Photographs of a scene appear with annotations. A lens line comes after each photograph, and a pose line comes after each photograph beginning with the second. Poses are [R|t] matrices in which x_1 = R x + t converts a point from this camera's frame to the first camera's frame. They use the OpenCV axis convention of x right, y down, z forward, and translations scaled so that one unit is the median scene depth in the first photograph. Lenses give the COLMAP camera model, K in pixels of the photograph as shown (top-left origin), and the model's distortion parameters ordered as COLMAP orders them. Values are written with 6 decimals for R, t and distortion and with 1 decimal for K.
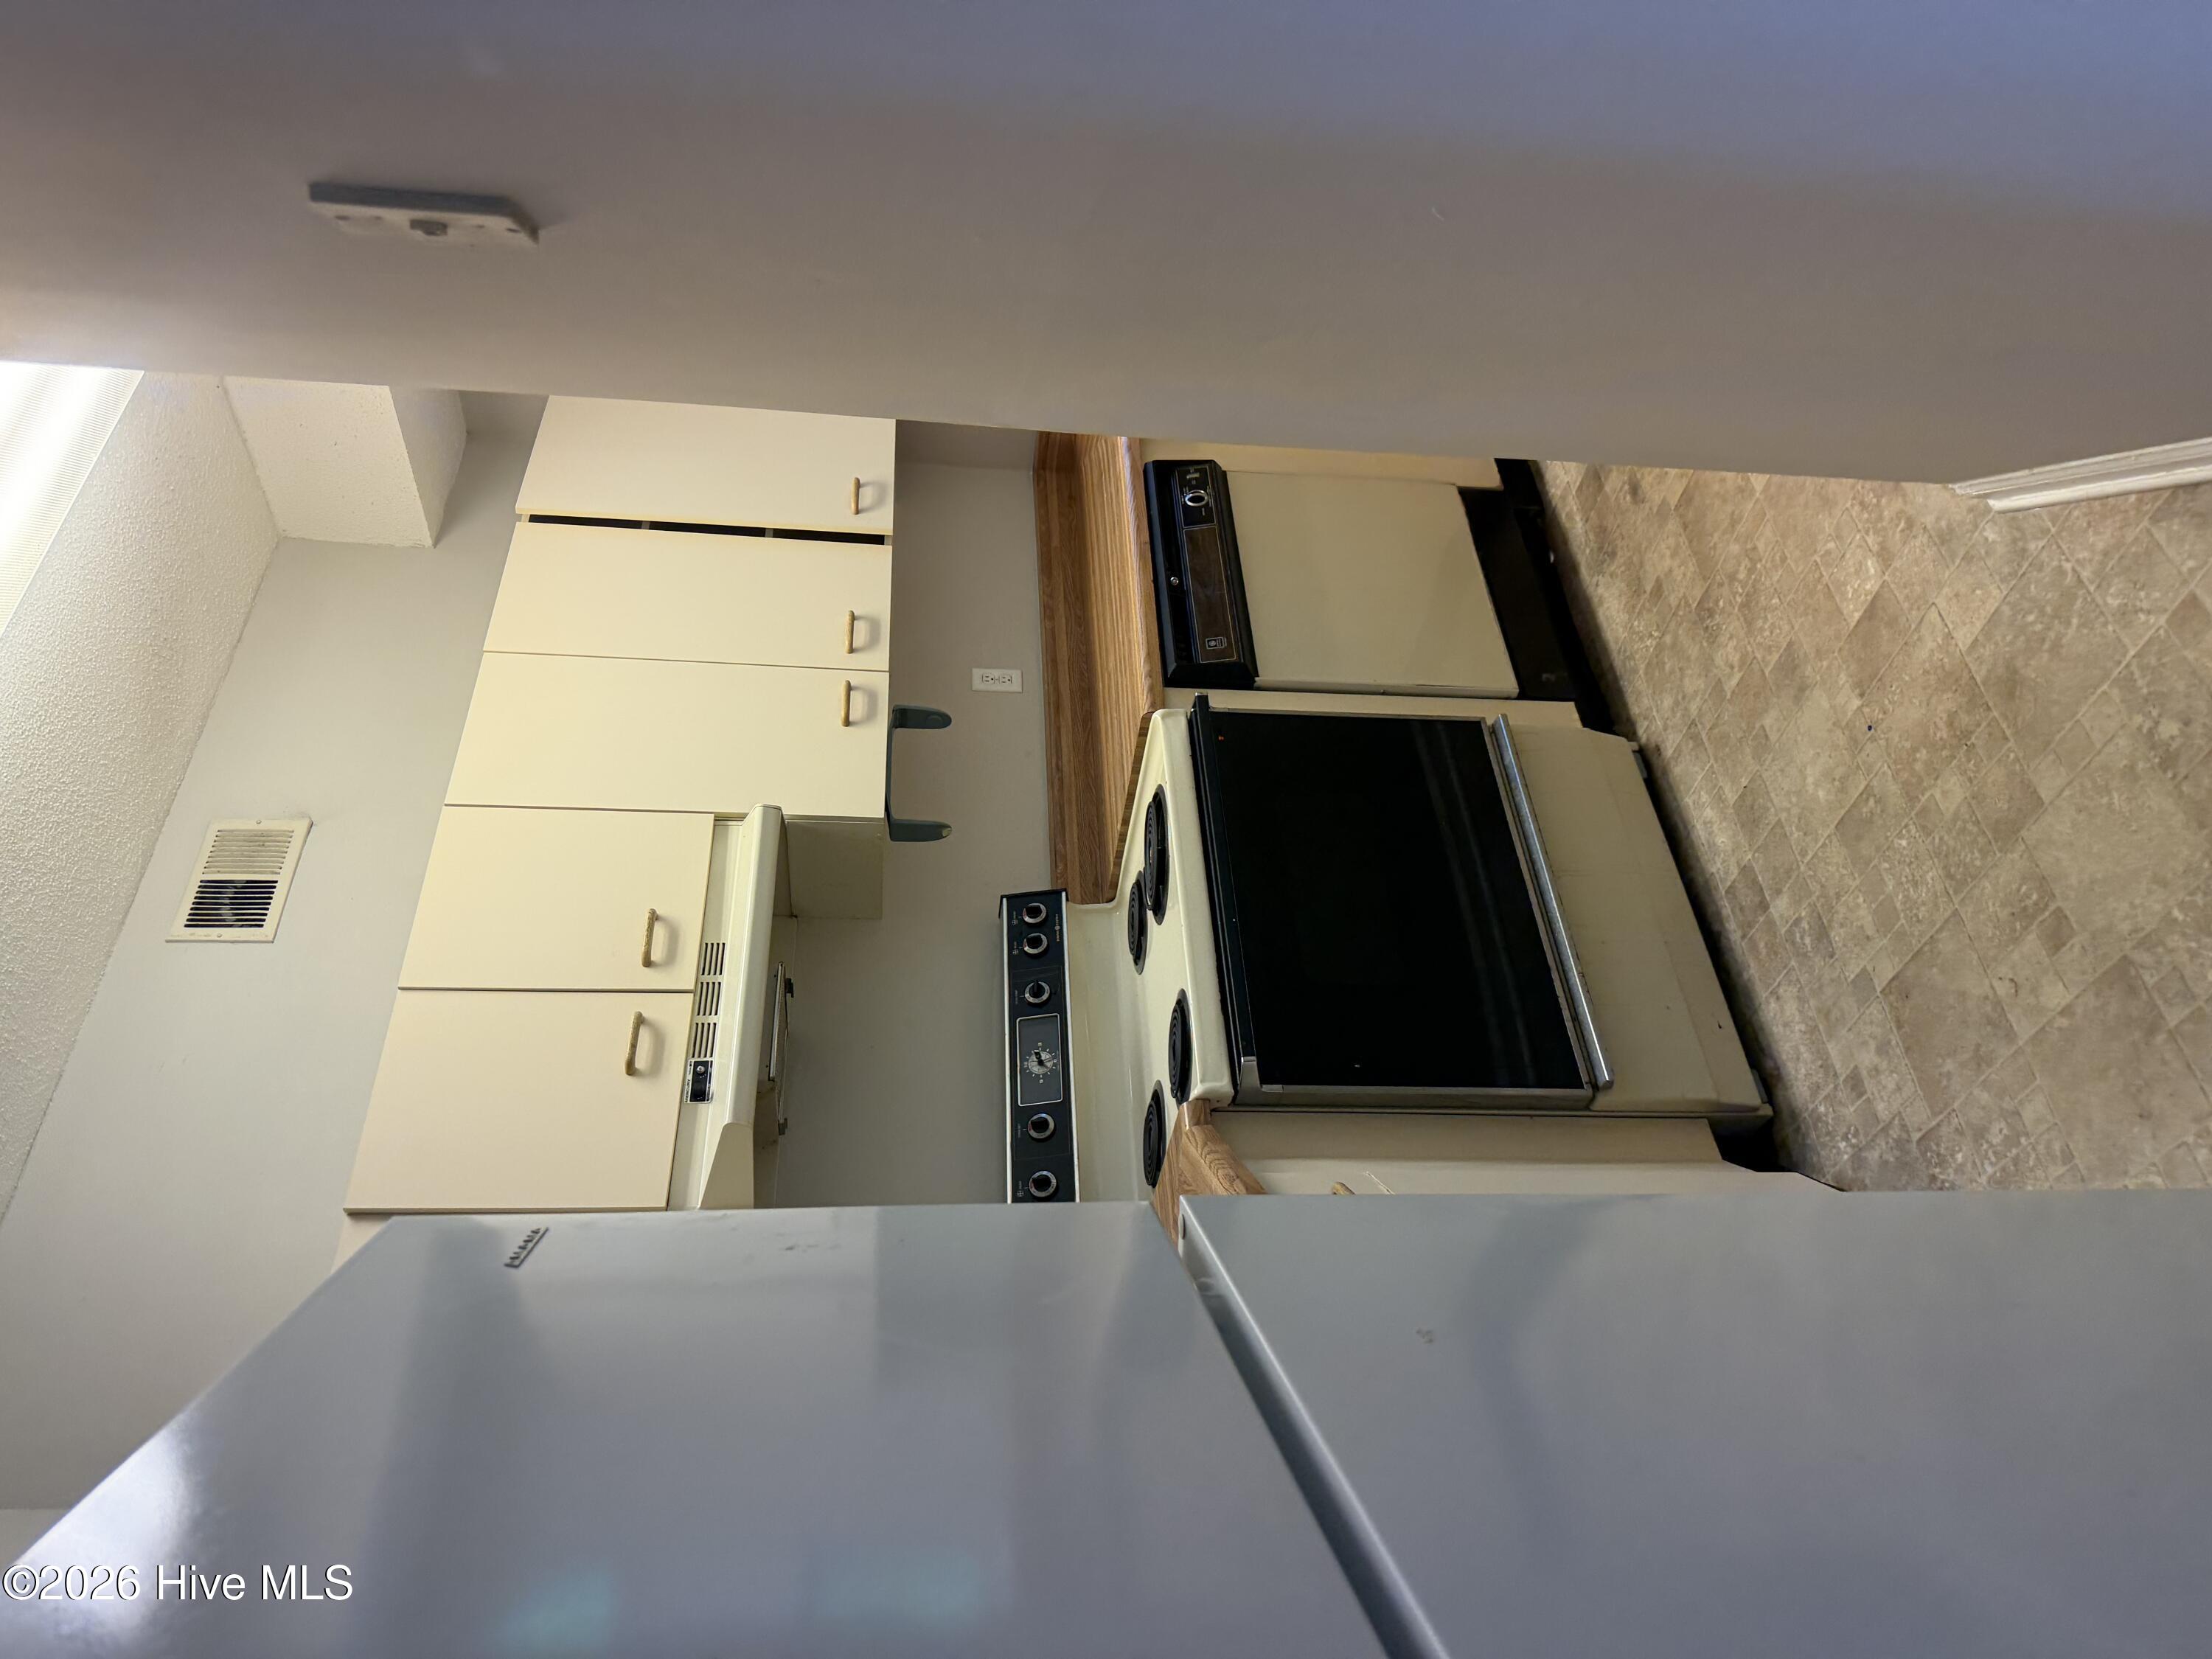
lens RADIAL K [[1558.0, 0, 1108.1], [0, 1558.0, 816.6], [0, 0, 1]] dist [0.056362, -0.073028]
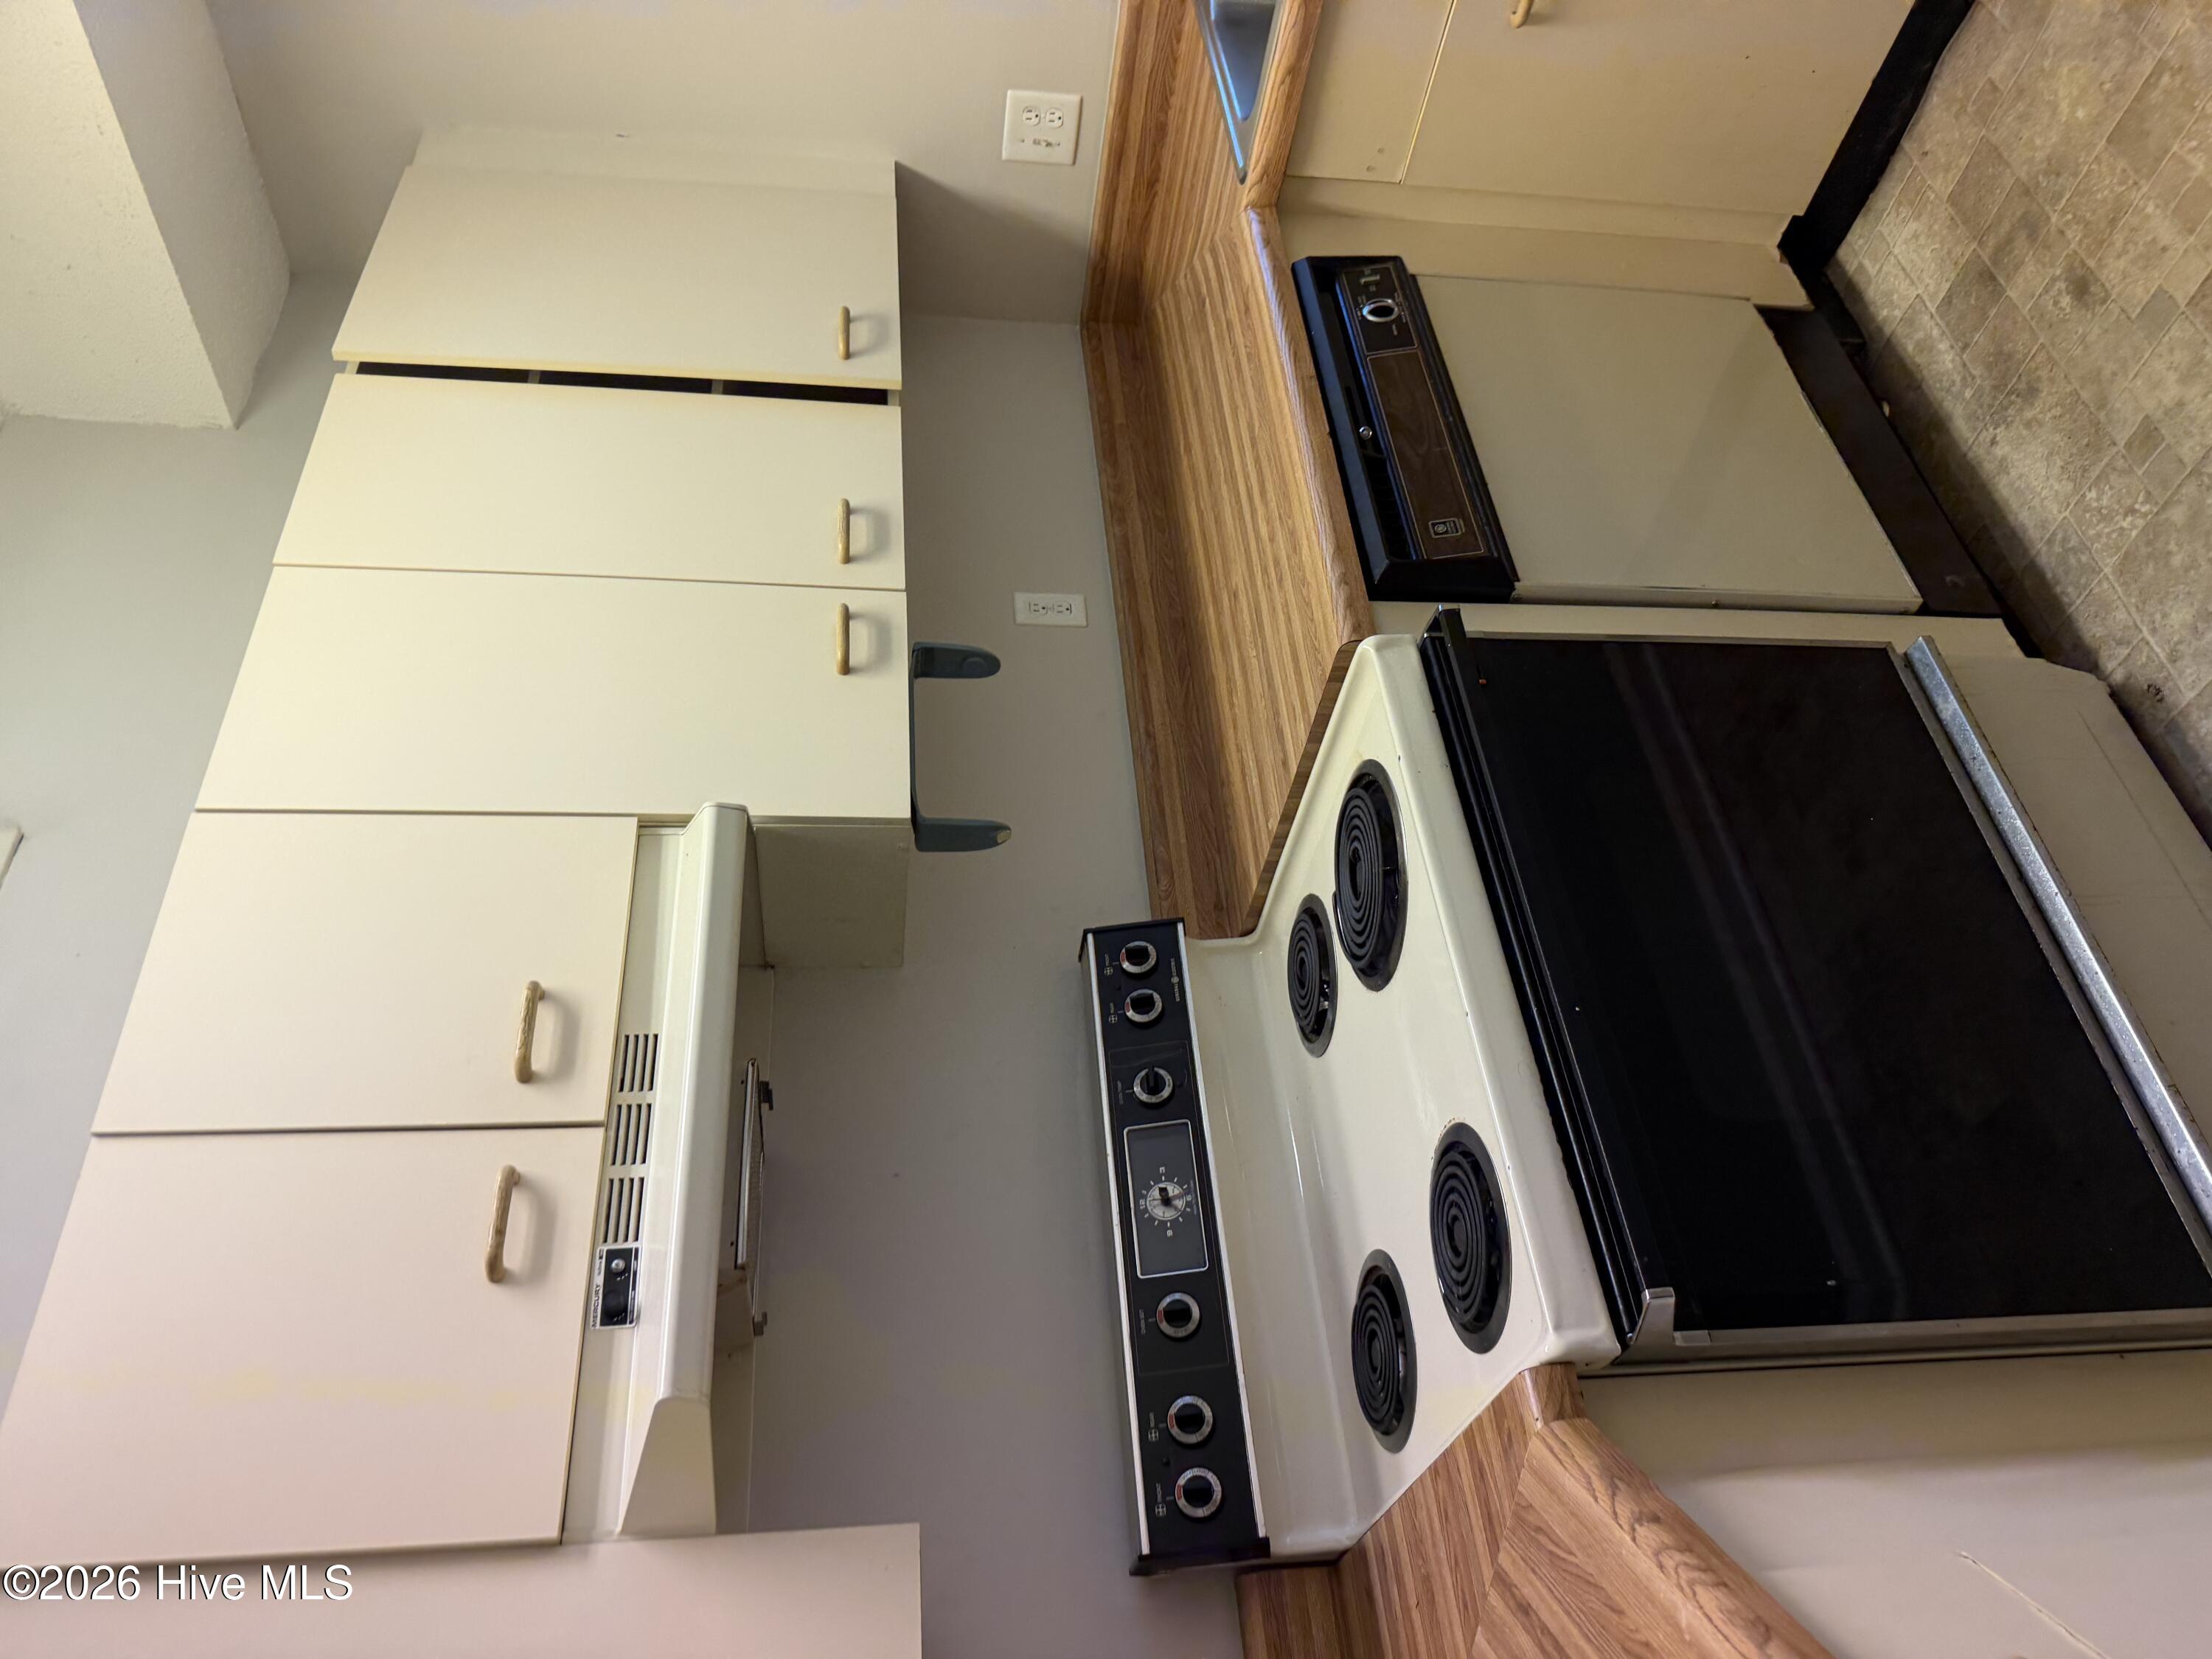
lens RADIAL K [[1569.7, 0, 1105.1], [0, 1569.7, 842.7], [0, 0, 1]] dist [0.079155, -0.172864]
pose [[0.999710, -0.015619, 0.018305, -0.076893], [0.014857, 0.999048, 0.041020, -0.014296], [-0.018929, -0.040736, 0.998991, 0.364019]]
